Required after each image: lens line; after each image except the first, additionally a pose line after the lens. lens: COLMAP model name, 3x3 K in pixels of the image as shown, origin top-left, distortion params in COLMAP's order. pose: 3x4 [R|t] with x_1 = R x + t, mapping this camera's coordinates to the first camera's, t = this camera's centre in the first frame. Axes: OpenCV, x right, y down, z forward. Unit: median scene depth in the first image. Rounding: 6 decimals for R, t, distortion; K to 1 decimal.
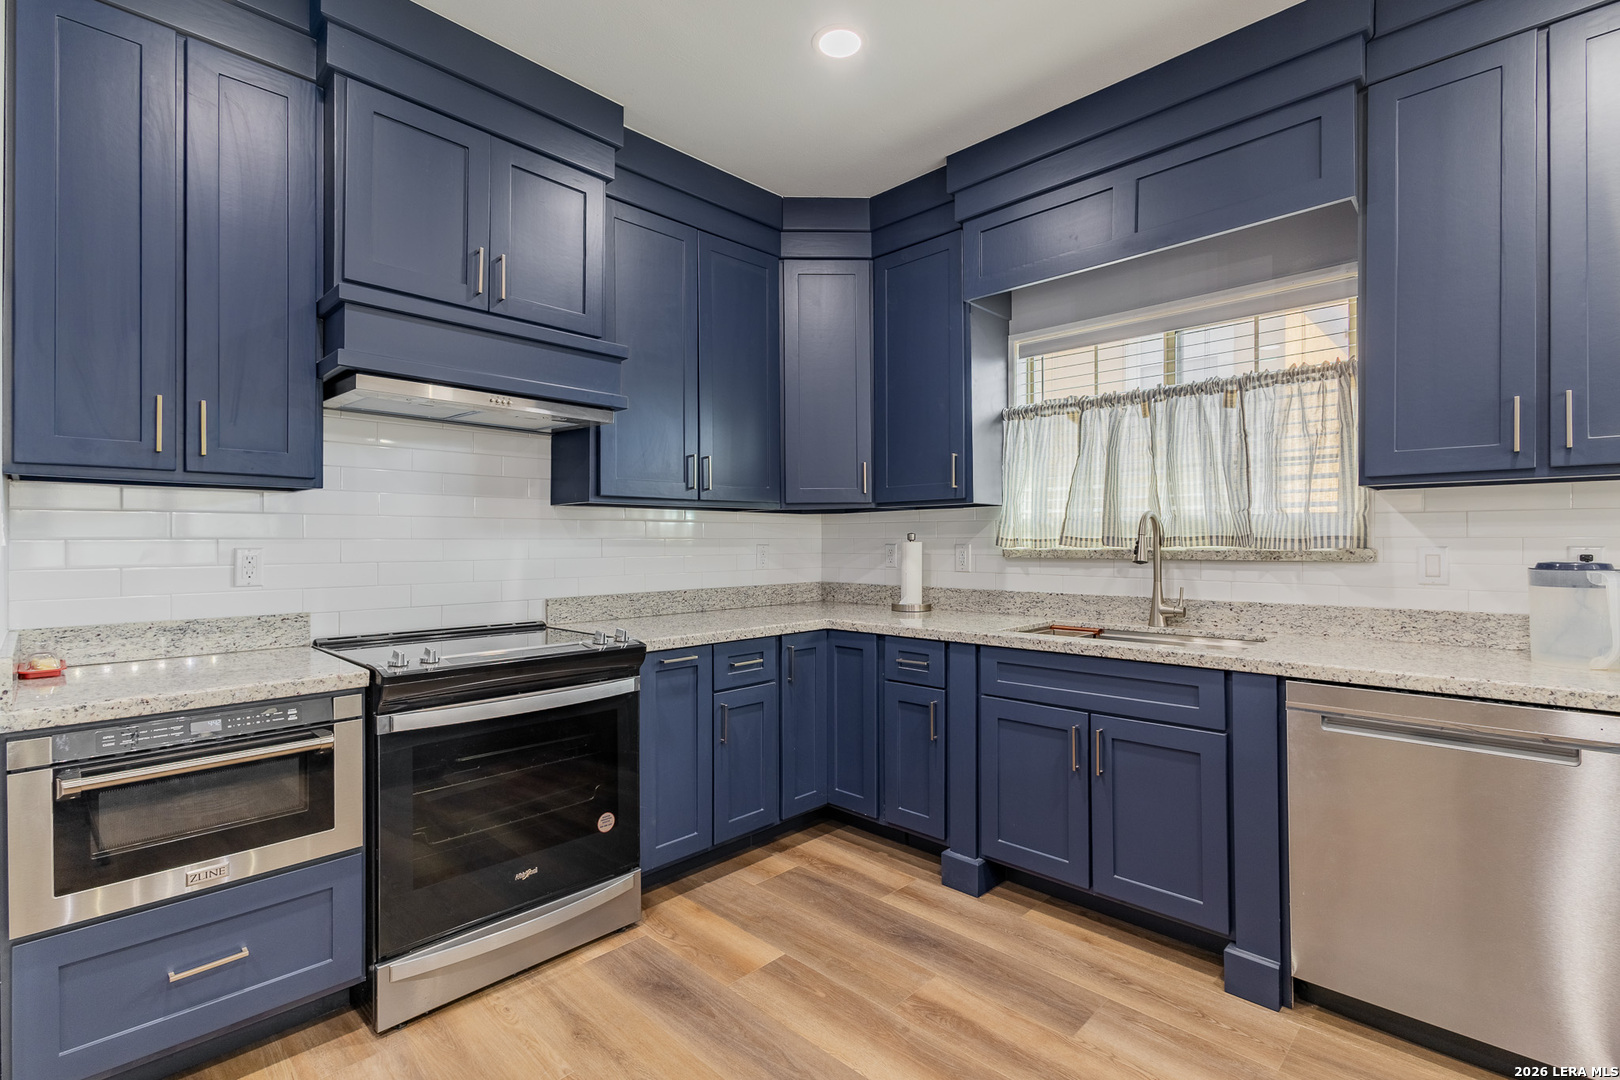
lens RADIAL K [[743.7, 0, 810.0], [0, 743.7, 540.0], [0, 0, 1]] dist [0.009583, -0.000353]
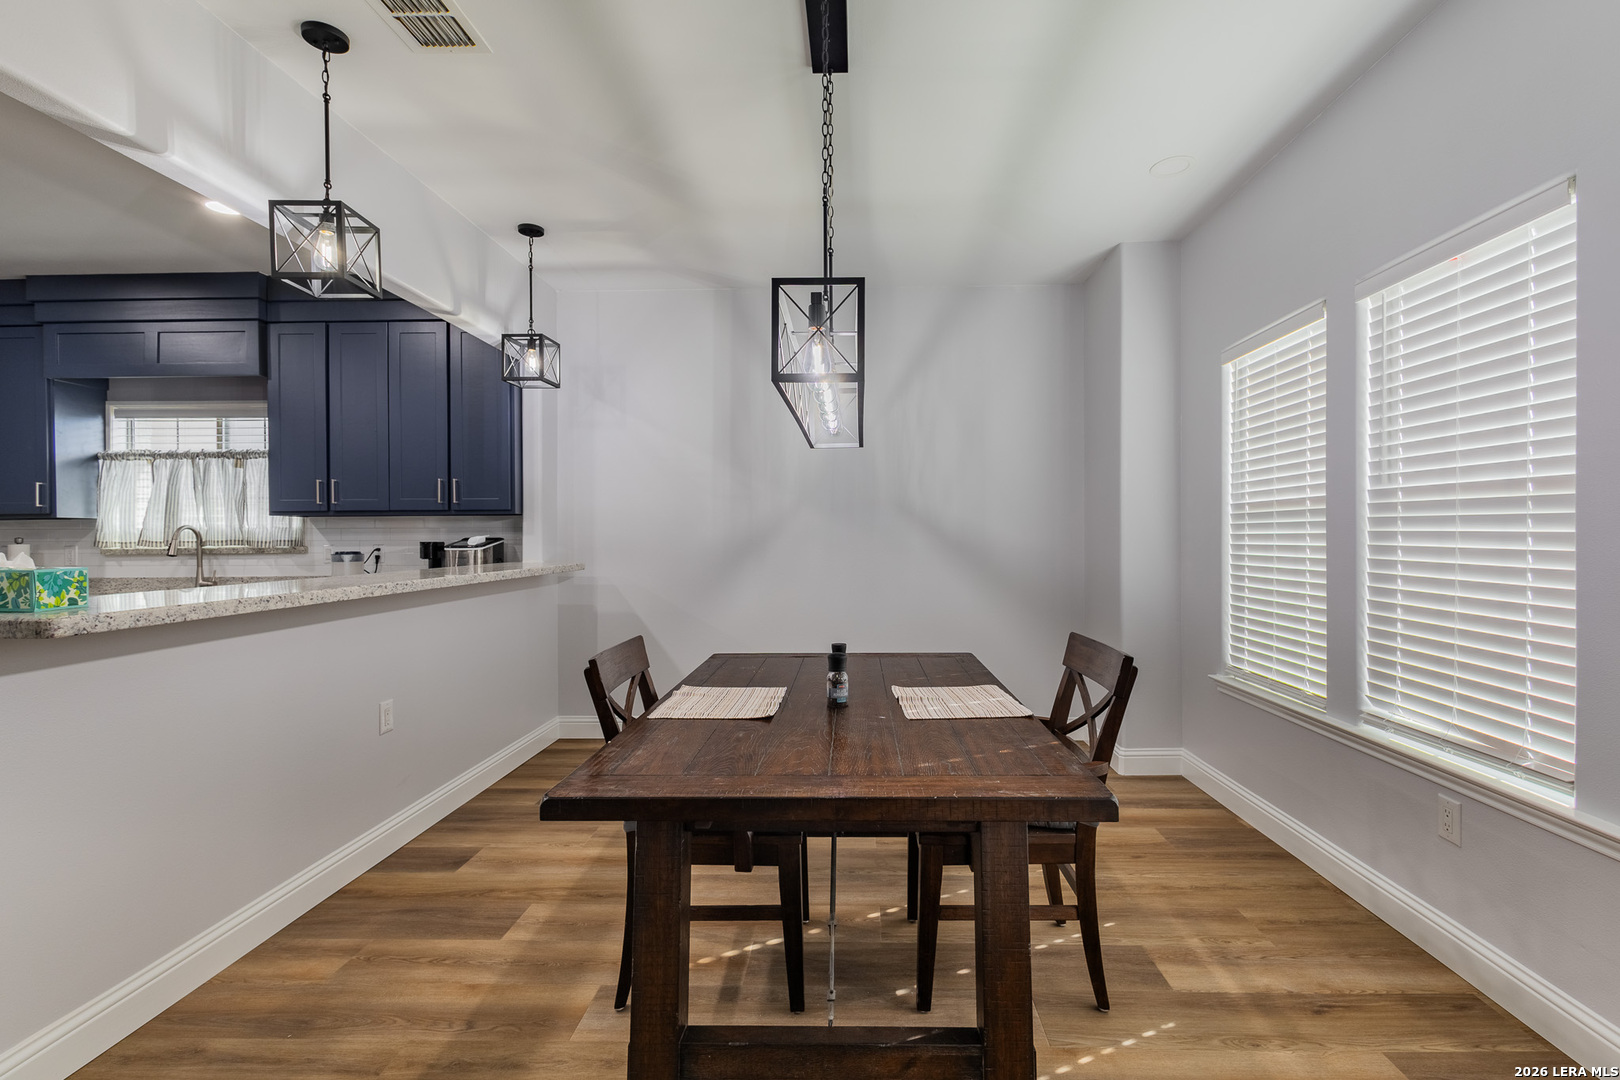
lens RADIAL K [[743.8, 0, 838.6], [0, 743.8, 543.3], [0, 0, 1]] dist [0.003229, 0.000203]
pose [[0.735259, -0.005968, 0.677760, 0.410592], [0.002951, 0.999980, 0.005603, -0.003273], [-0.677780, -0.002120, 0.735262, -1.281712]]
